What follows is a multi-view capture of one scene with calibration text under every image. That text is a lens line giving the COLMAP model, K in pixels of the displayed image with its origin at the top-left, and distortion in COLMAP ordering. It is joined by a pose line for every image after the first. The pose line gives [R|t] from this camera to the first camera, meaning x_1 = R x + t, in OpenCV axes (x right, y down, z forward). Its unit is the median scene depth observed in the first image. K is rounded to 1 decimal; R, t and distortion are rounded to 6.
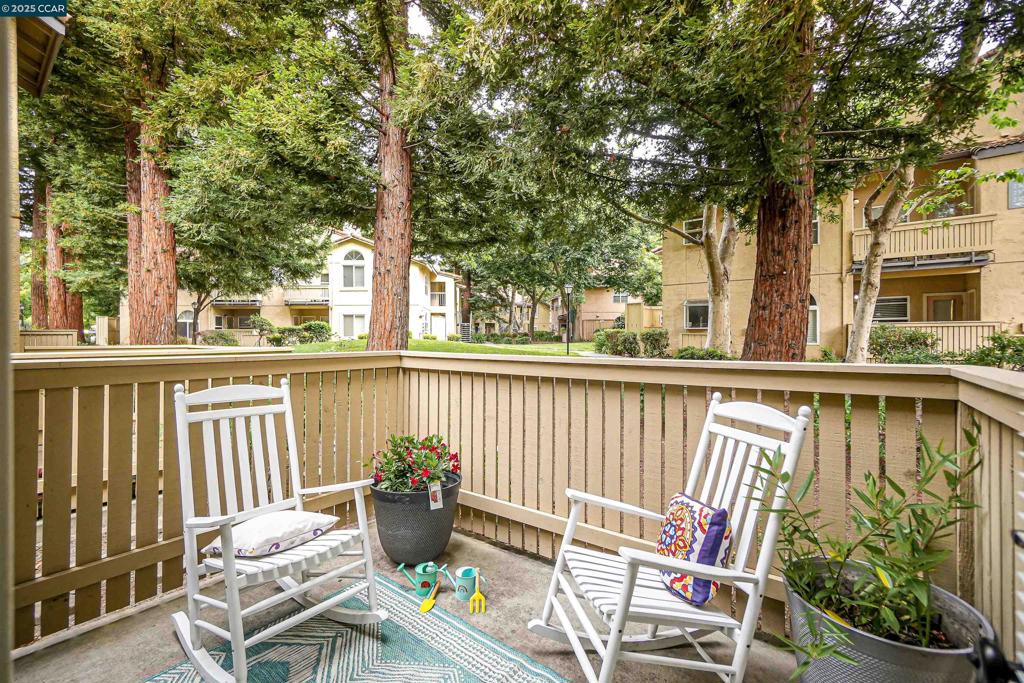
lens RADIAL K [[435.2, 0, 513.0], [0, 435.2, 337.2], [0, 0, 1]] dist [0.000446, 0.000030]
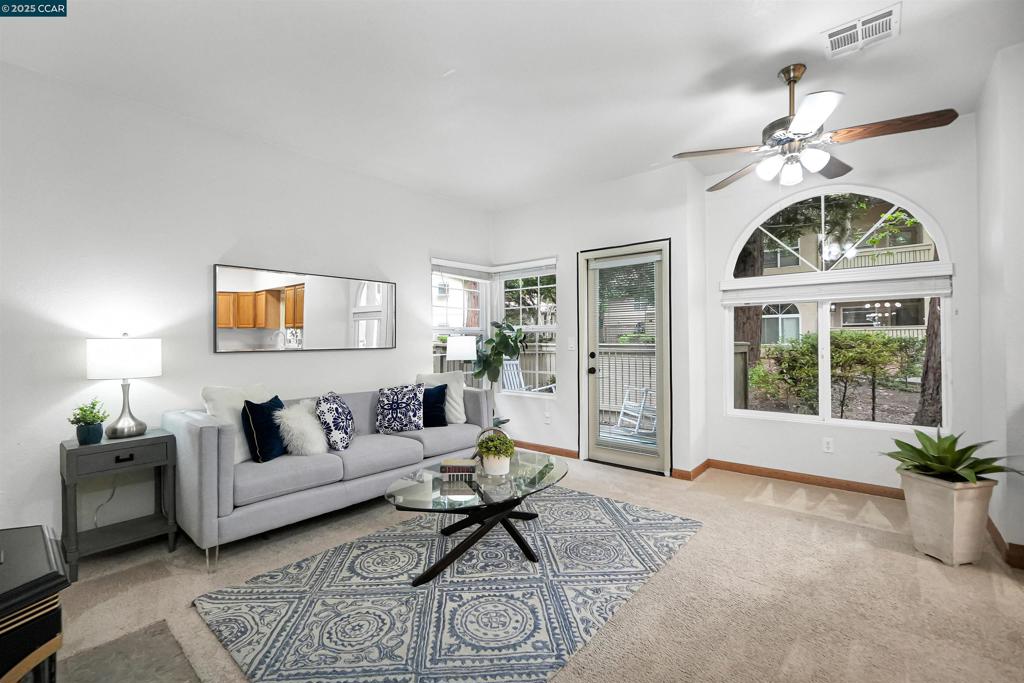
lens RADIAL K [[435.2, 0, 510.3], [0, 435.2, 342.1], [0, 0, 1]] dist [0.000446, 0.000030]
pose [[0.998751, -0.006531, -0.049534, -0.090748], [0.006360, 0.999973, -0.003621, 0.009400], [0.049556, 0.003302, 0.998766, -0.362109]]
